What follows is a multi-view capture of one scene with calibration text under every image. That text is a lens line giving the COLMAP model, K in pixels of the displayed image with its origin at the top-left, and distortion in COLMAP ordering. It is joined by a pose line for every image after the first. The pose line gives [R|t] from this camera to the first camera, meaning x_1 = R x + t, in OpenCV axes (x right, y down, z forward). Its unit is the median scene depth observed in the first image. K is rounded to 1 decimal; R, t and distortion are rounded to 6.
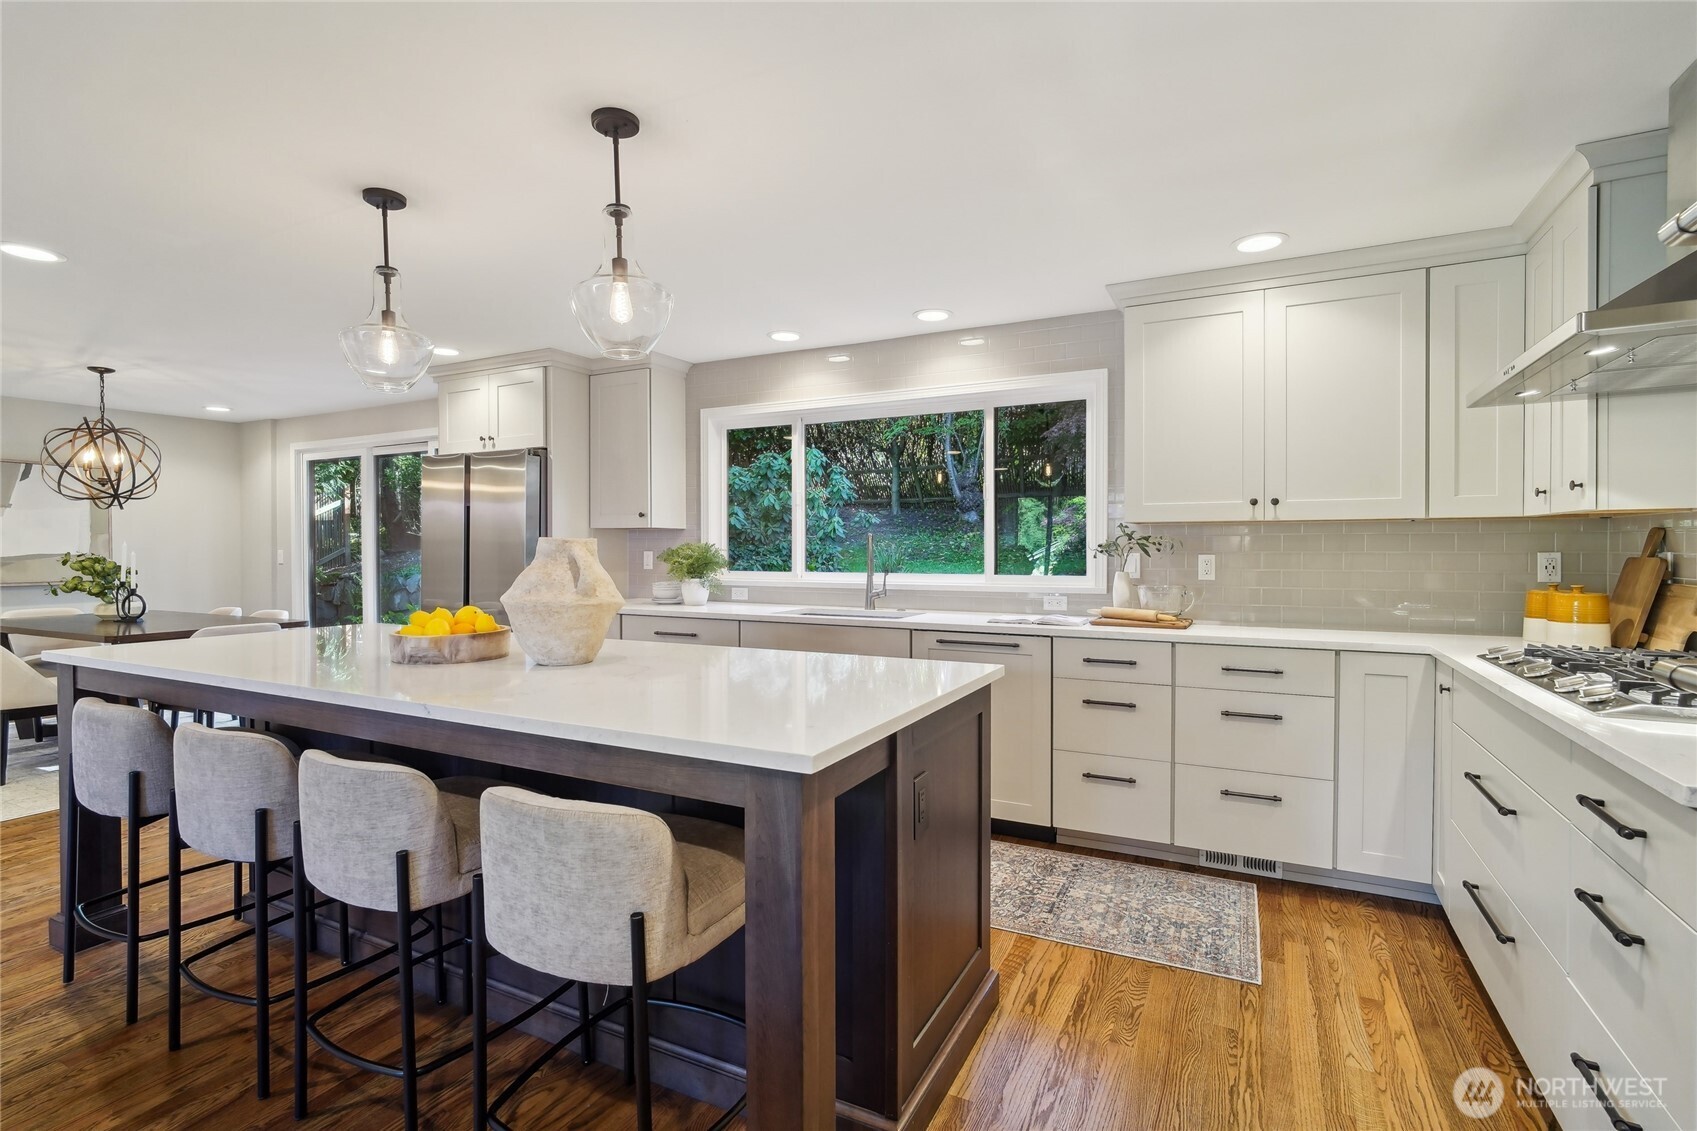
lens RADIAL K [[796.5, 0, 851.1], [0, 796.5, 551.7], [0, 0, 1]] dist [-0.014120, 0.006018]
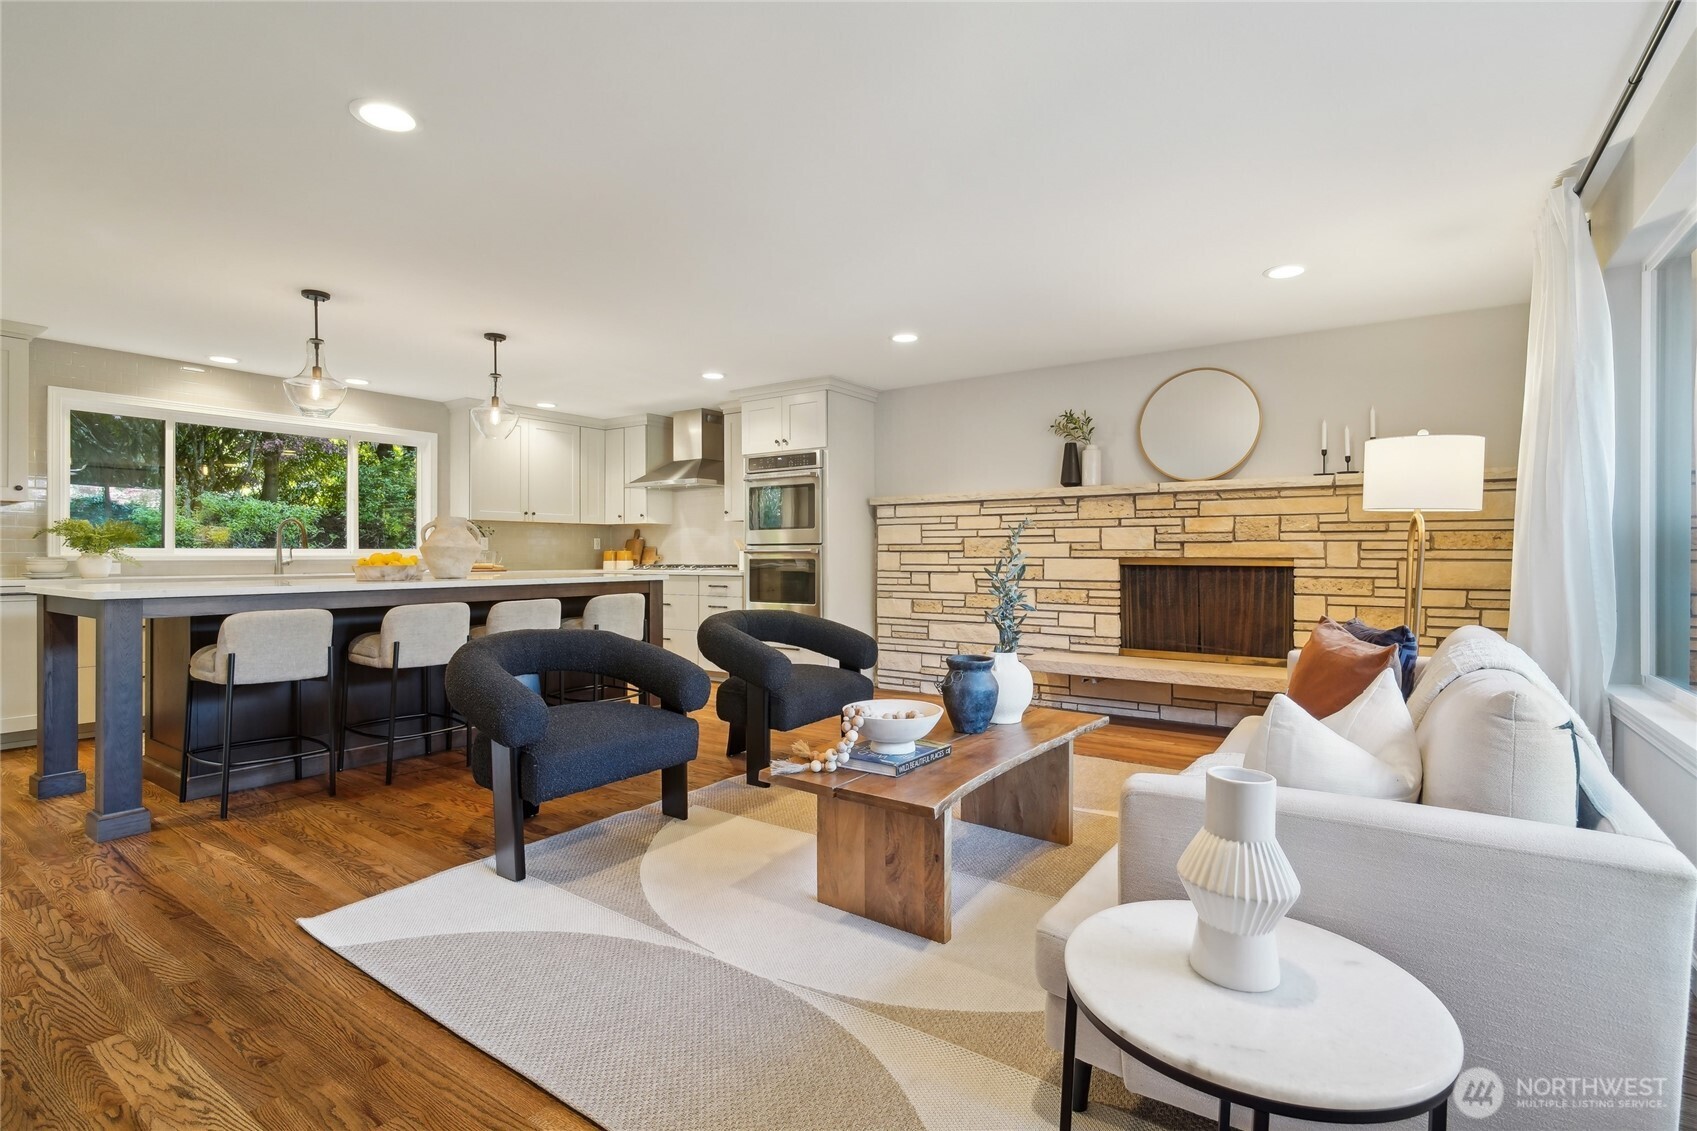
lens RADIAL K [[796.5, 0, 854.8], [0, 796.5, 549.2], [0, 0, 1]] dist [-0.014120, 0.006018]
pose [[0.130268, 0.006116, 0.991460, -1.328318], [0.006851, 0.999952, -0.007068, 0.050369], [-0.991455, 0.007713, 0.130220, -0.170382]]
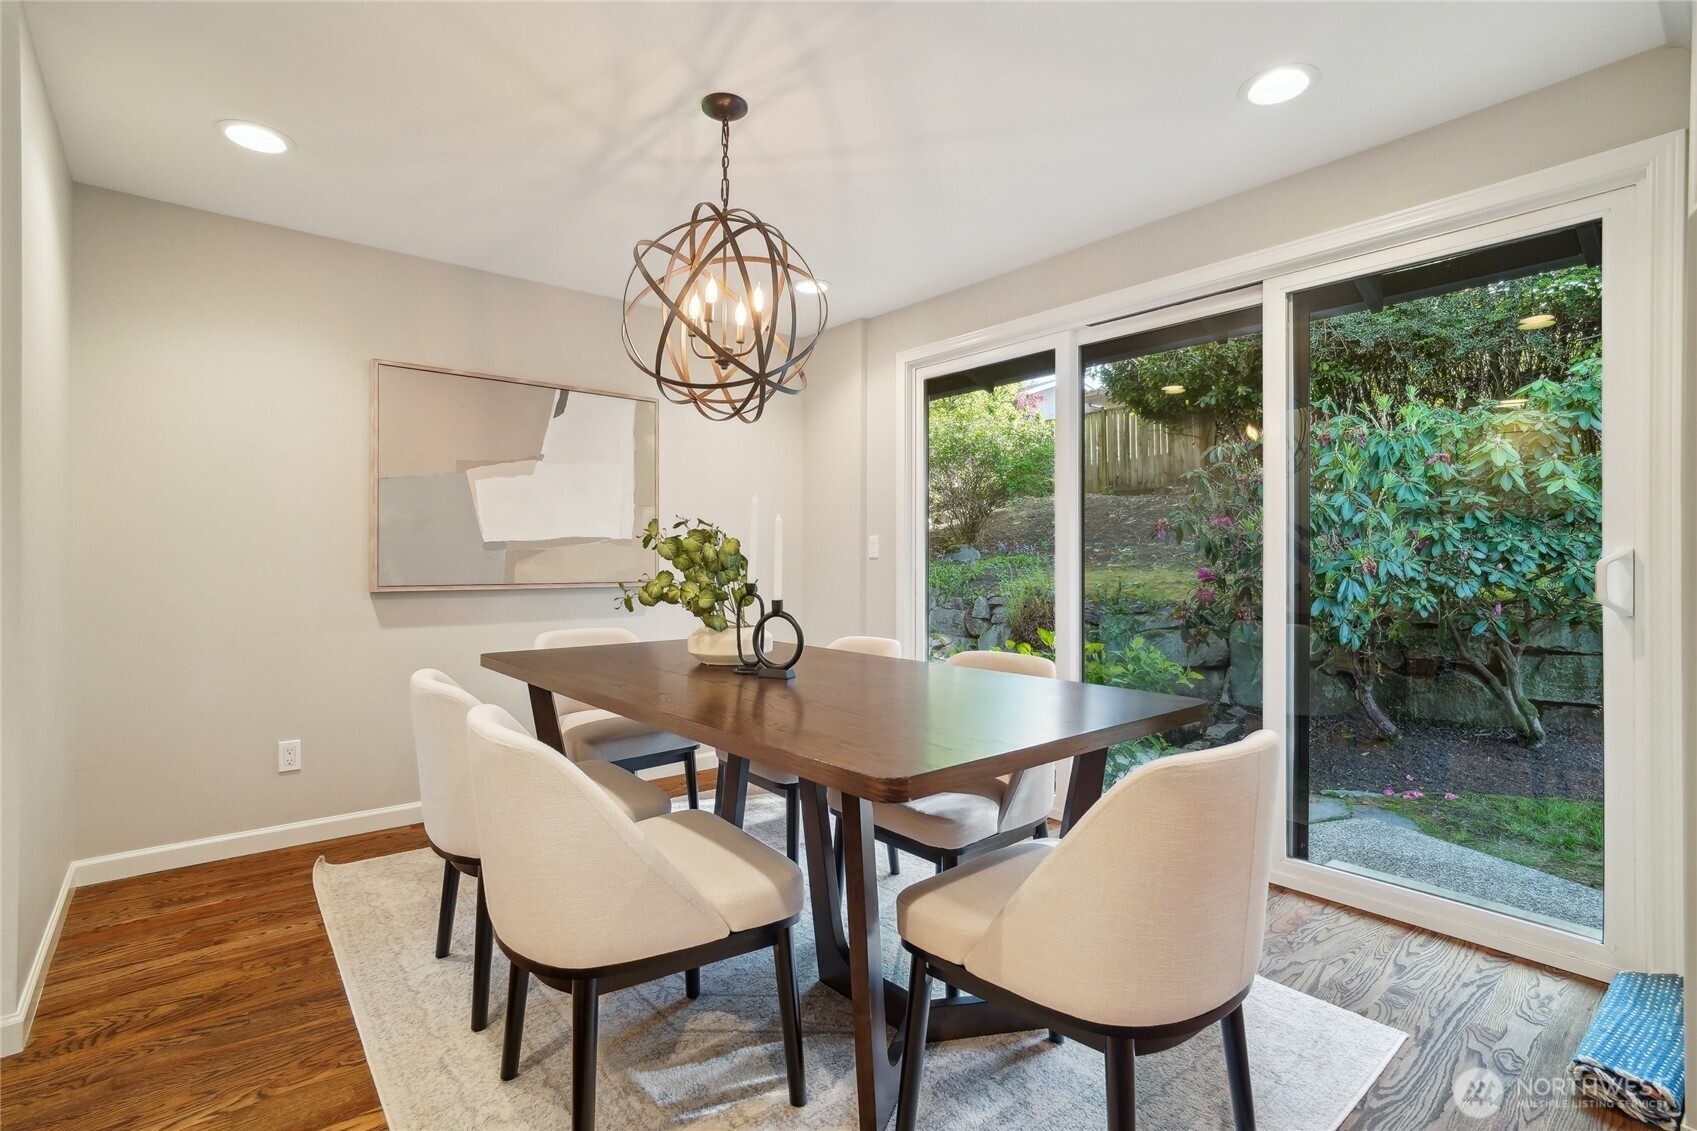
lens RADIAL K [[796.5, 0, 847.5], [0, 796.5, 559.4], [0, 0, 1]] dist [-0.014120, 0.006018]
pose [[0.917496, 0.001357, -0.397742, -0.920813], [-0.002886, 0.999991, -0.003247, 0.033818], [0.397733, 0.004127, 0.917492, 0.808459]]
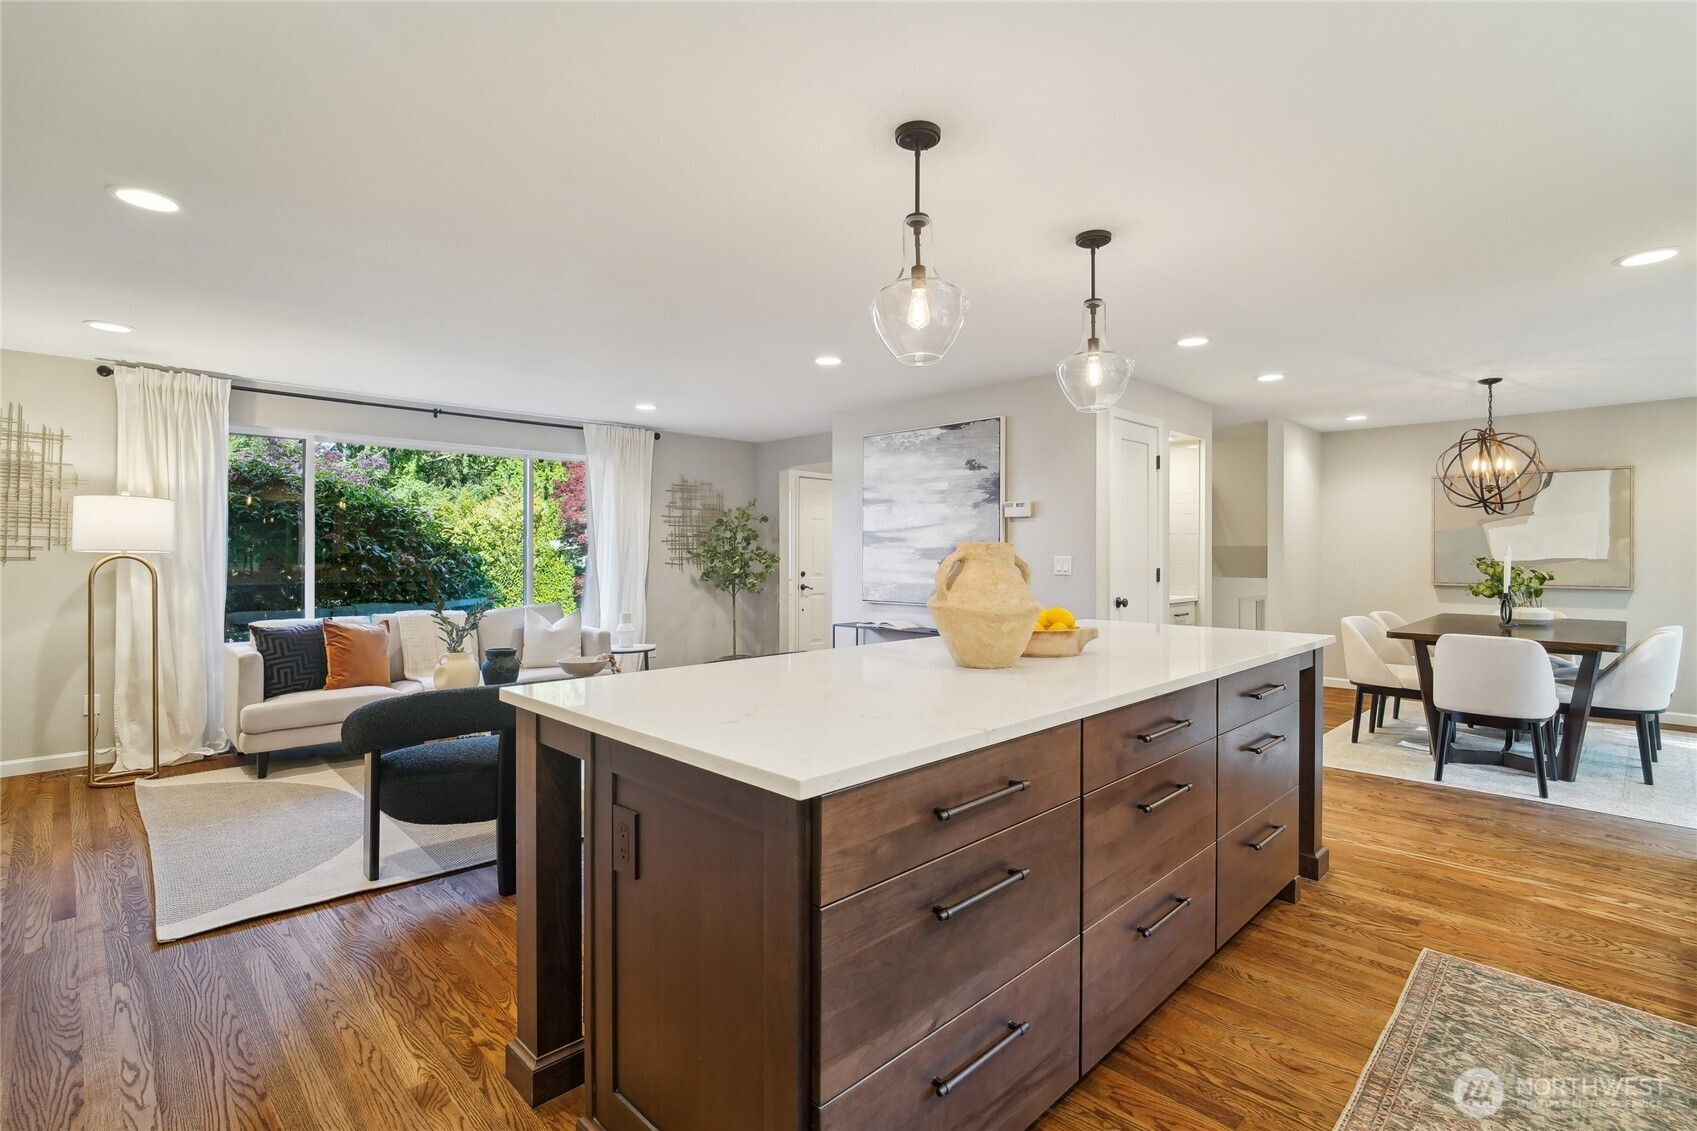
lens RADIAL K [[796.5, 0, 860.3], [0, 796.5, 551.8], [0, 0, 1]] dist [-0.014120, 0.006018]
pose [[-0.303468, -0.002467, -0.952838, 0.384544], [-0.005431, 0.999985, -0.000859, 0.000384], [0.952826, 0.004914, -0.303477, 0.686537]]
